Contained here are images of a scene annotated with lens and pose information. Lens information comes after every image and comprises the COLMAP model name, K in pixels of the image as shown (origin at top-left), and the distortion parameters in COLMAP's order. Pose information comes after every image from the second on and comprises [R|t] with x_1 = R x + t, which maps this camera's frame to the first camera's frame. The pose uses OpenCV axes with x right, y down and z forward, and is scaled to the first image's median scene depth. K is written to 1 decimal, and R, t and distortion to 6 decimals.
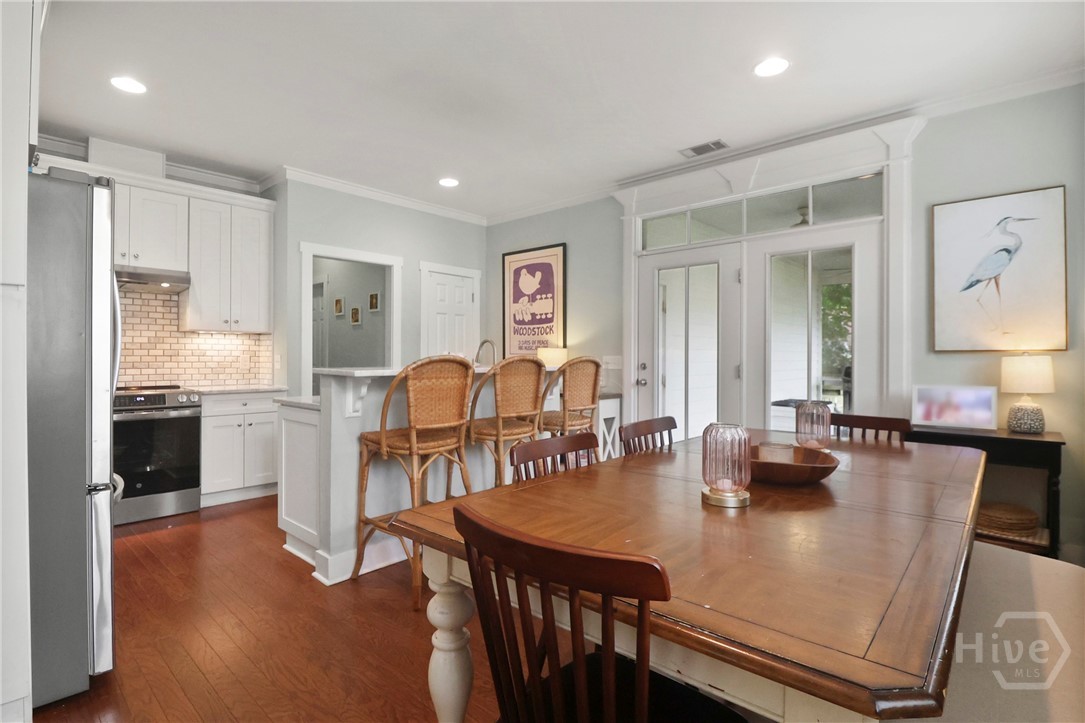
lens RADIAL K [[527.7, 0, 522.0], [0, 527.7, 360.6], [0, 0, 1]] dist [0.000065, -0.011819]
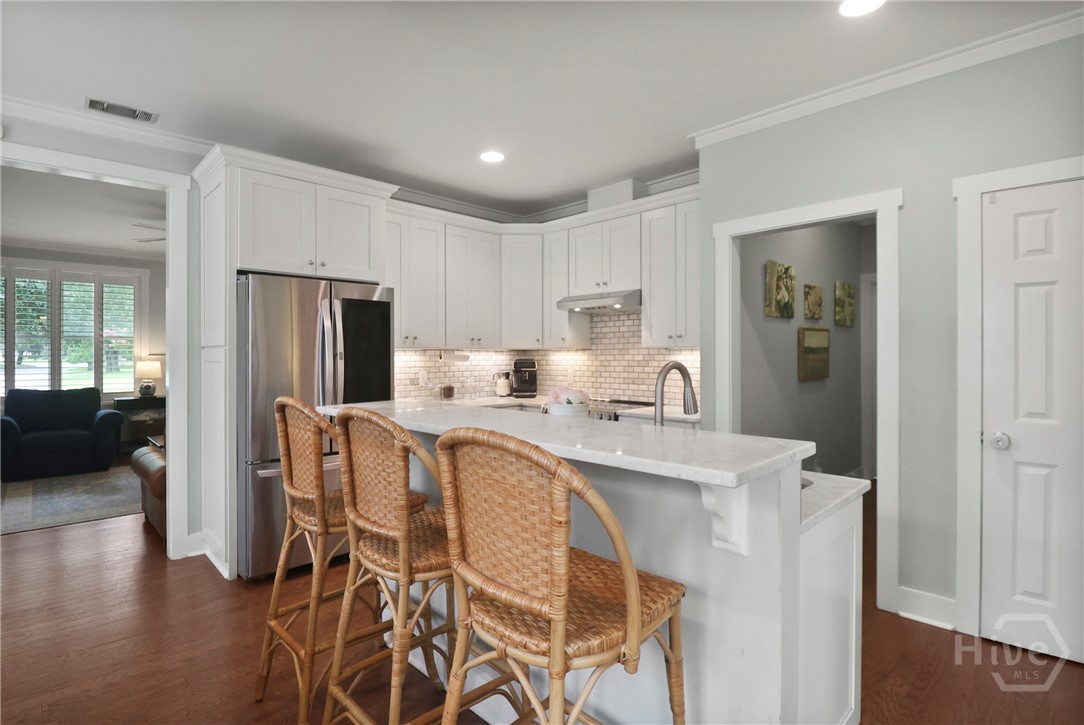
lens RADIAL K [[524.9, 0, 538.3], [0, 524.9, 354.7], [0, 0, 1]] dist [0.001906, -0.013367]
pose [[-0.039919, -0.001703, -0.999201, 0.316145], [-0.001770, 0.999997, -0.001633, -0.039454], [0.999201, 0.001704, -0.039922, 0.761638]]
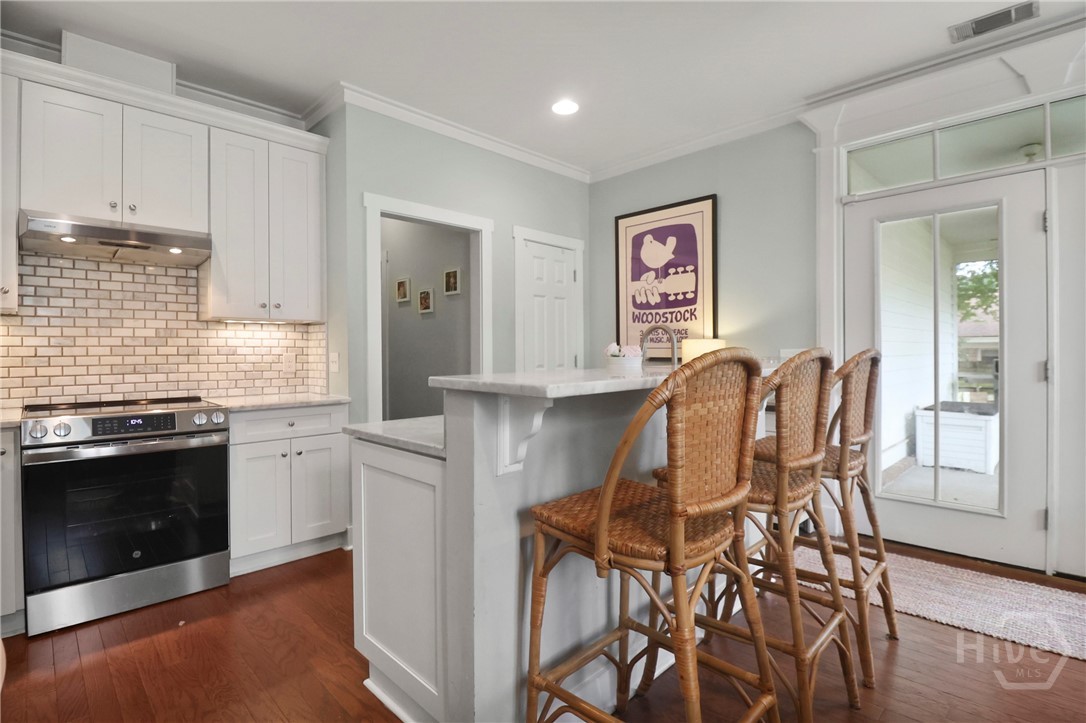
lens RADIAL K [[528.2, 0, 522.5], [0, 528.2, 360.6], [0, 0, 1]] dist [0.000065, -0.011819]
pose [[0.998309, -0.009203, -0.057403, -0.166031], [0.009634, 0.999927, 0.007242, -0.002319], [0.057332, -0.007782, 0.998325, 0.297415]]
